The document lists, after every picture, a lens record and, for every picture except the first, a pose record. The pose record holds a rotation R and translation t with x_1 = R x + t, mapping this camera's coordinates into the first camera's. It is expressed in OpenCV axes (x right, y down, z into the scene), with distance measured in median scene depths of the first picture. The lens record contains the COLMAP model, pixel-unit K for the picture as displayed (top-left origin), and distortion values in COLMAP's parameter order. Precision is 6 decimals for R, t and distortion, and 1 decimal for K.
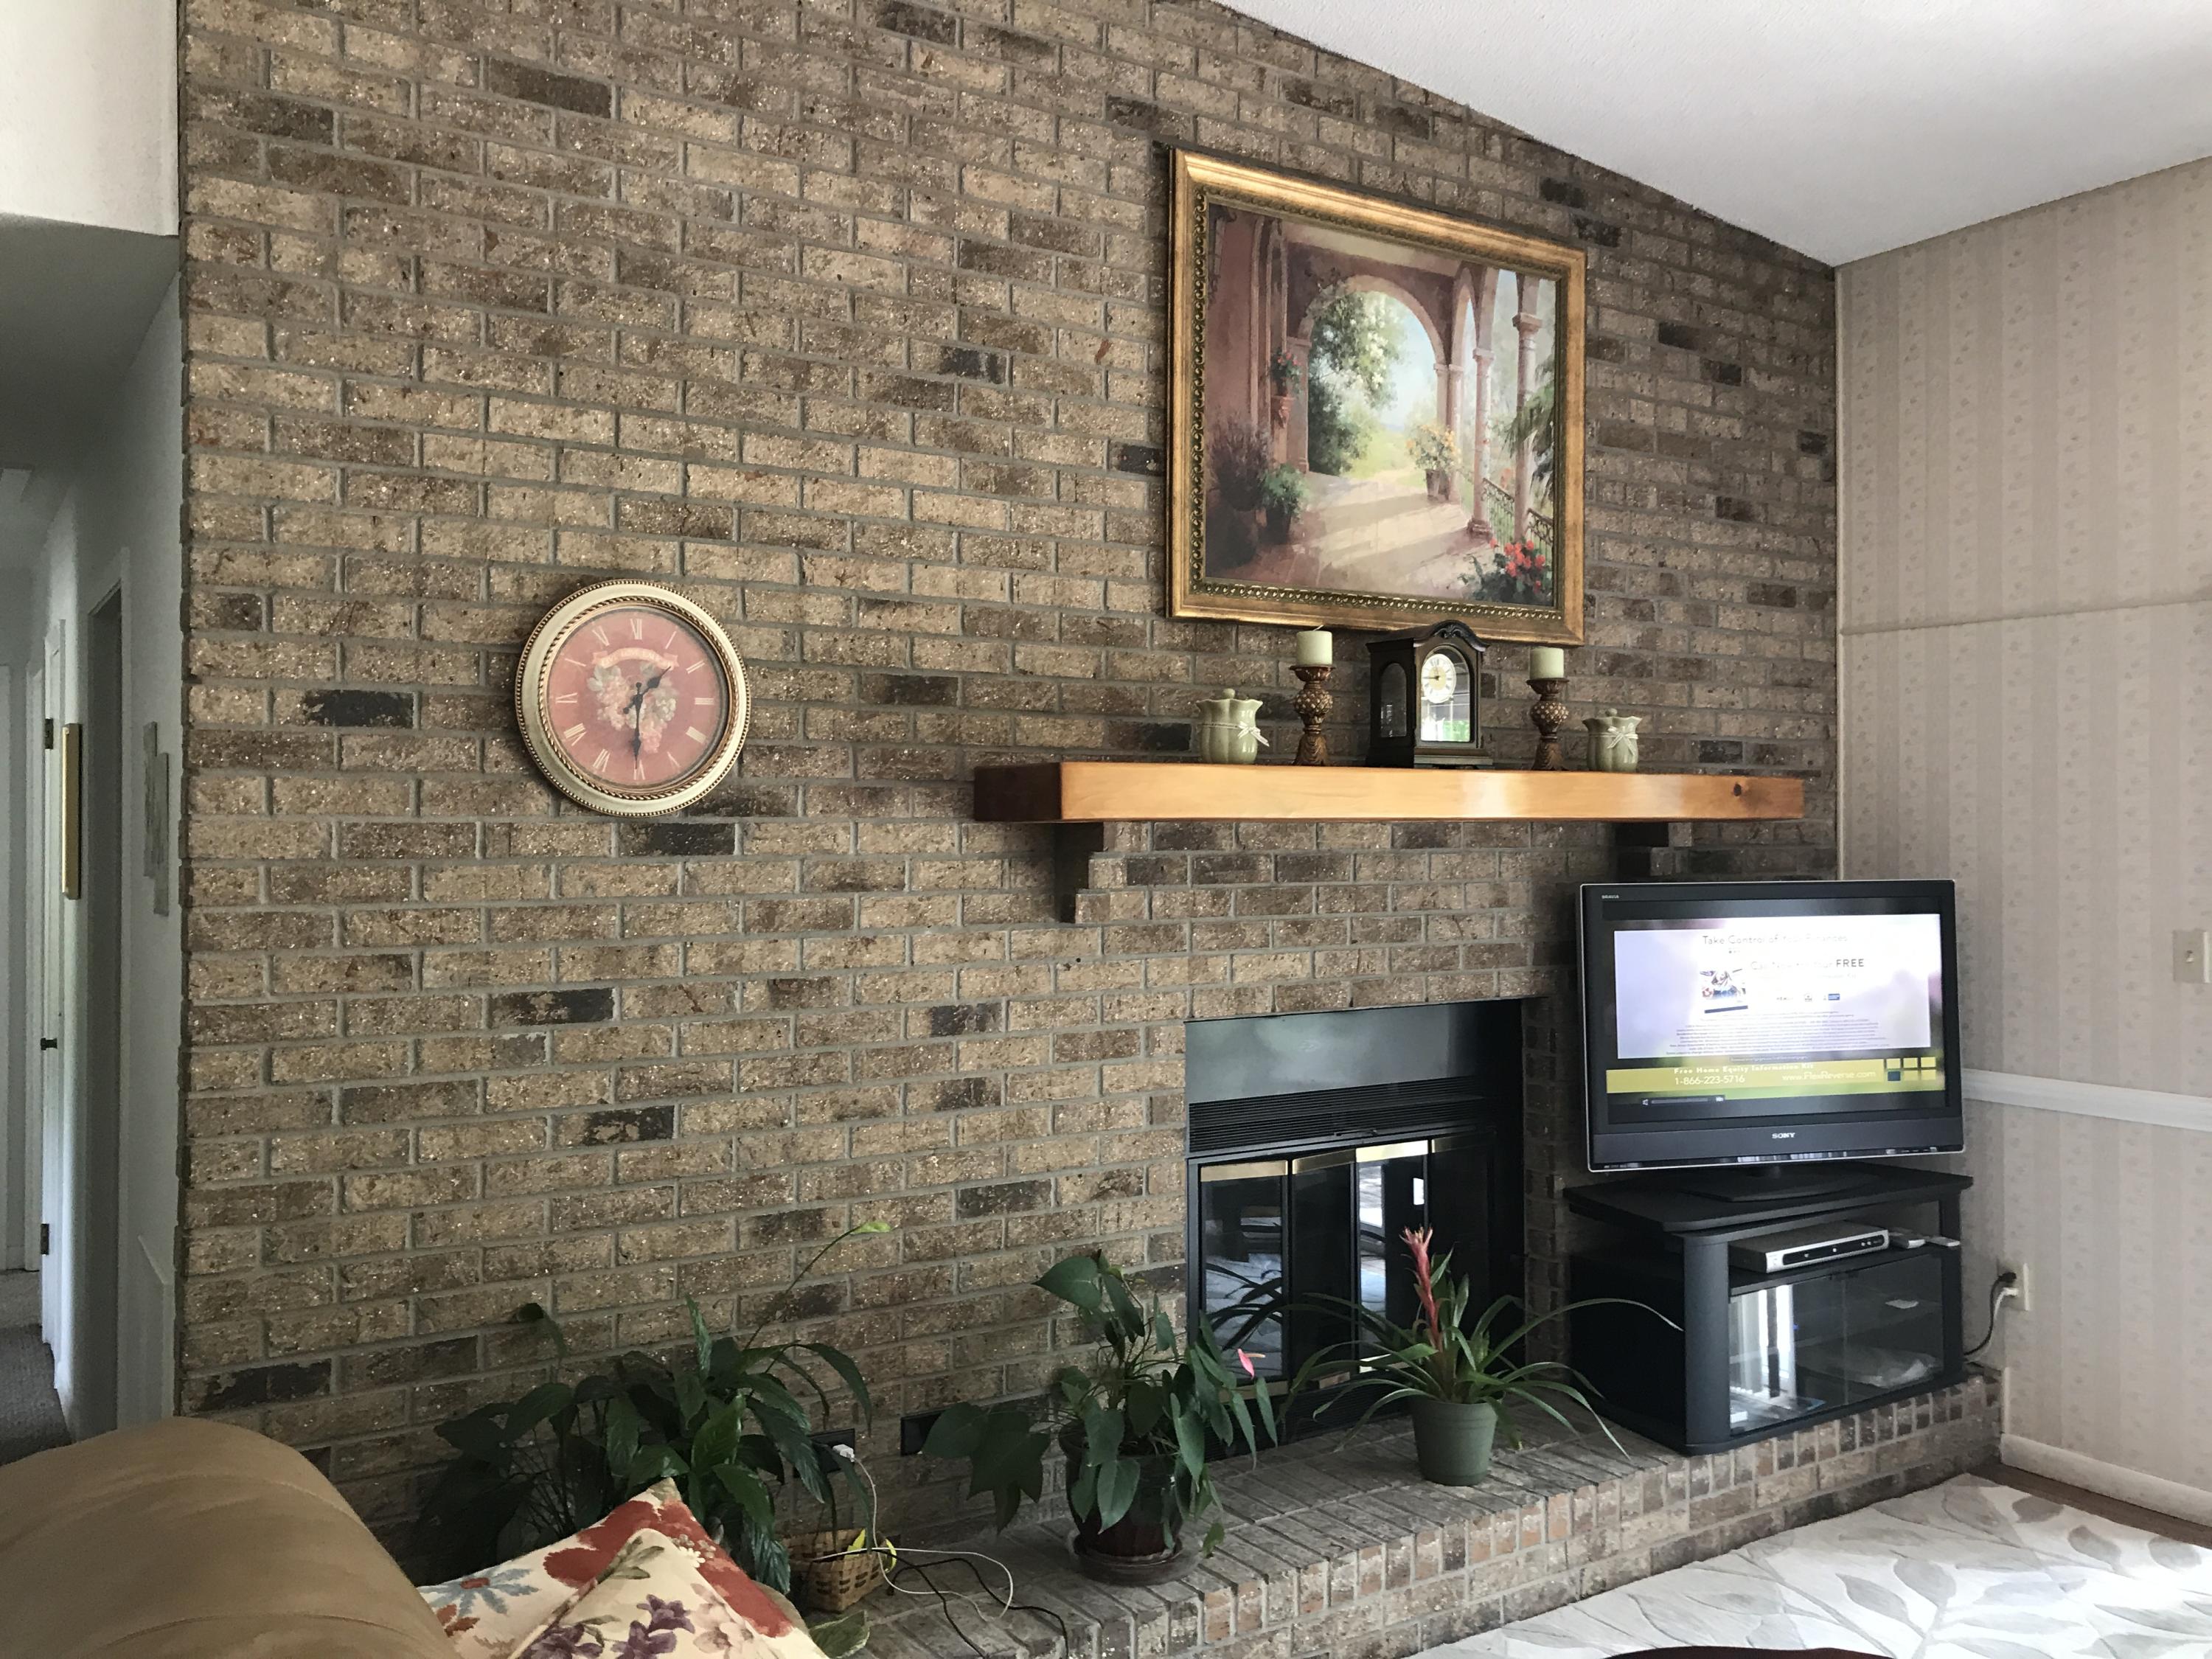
lens RADIAL K [[1826.2, 0, 1106.0], [0, 1826.2, 829.5], [0, 0, 1]] dist [0.128455, -0.231655]
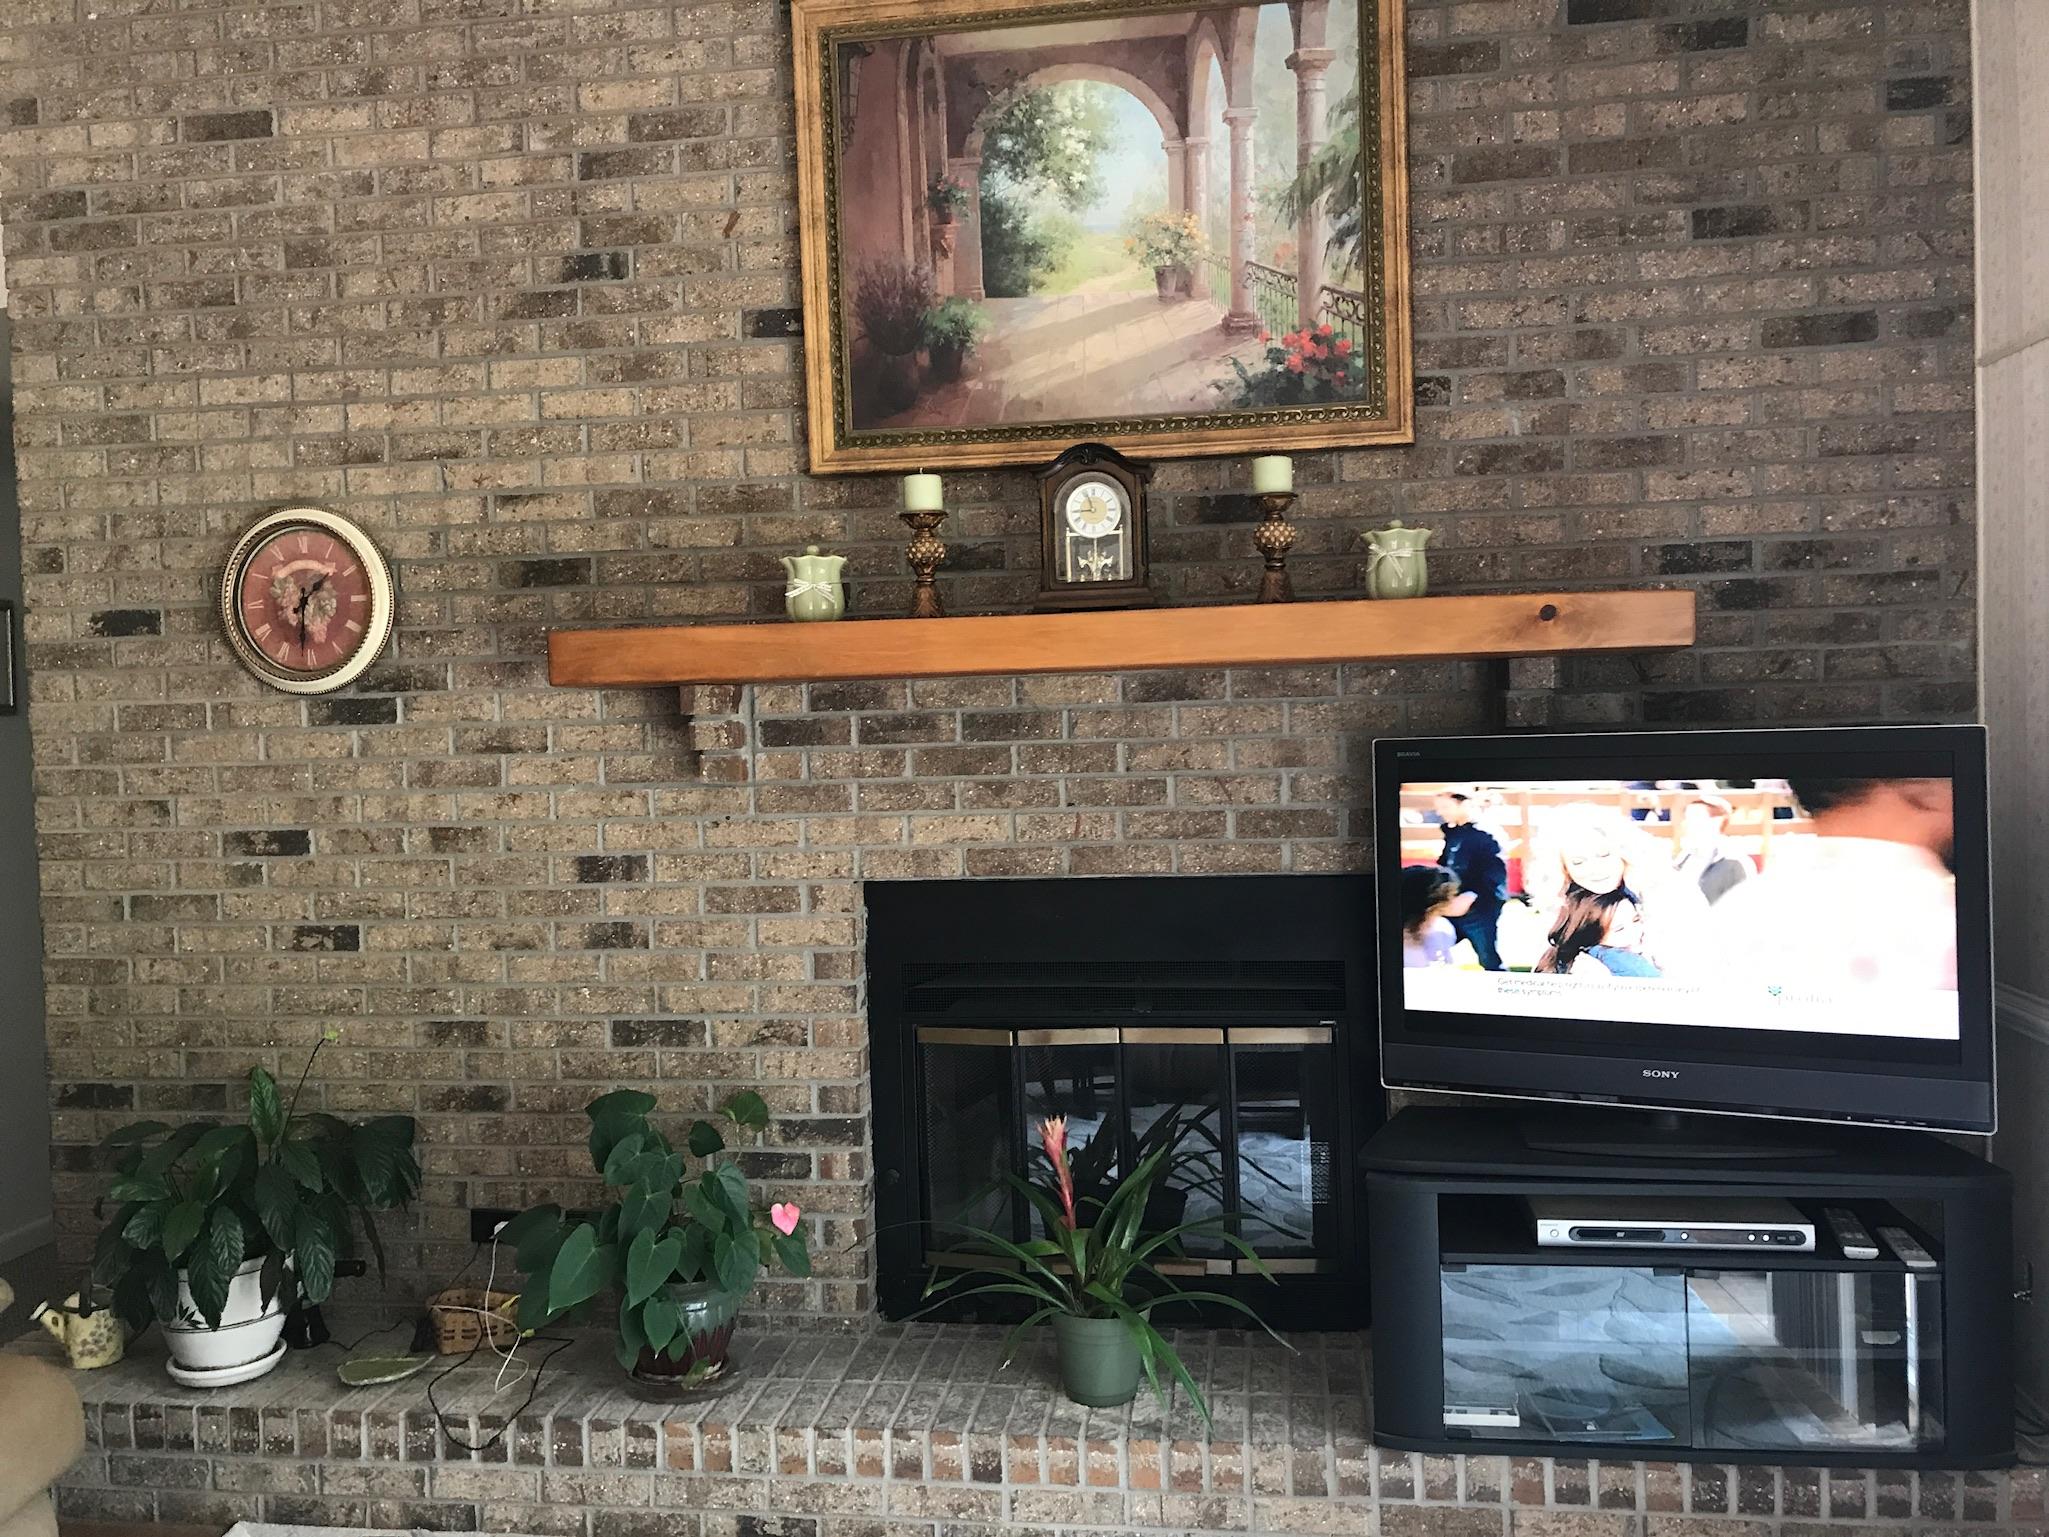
lens RADIAL K [[1690.9, 0, 1024.5], [0, 1690.9, 768.5], [0, 0, 1]] dist [0.035265, 0.000885]
pose [[0.743929, 0.005872, -0.668233, 0.782279], [0.029439, 0.998703, 0.041549, 0.008343], [0.667610, -0.050582, 0.742791, 0.406689]]
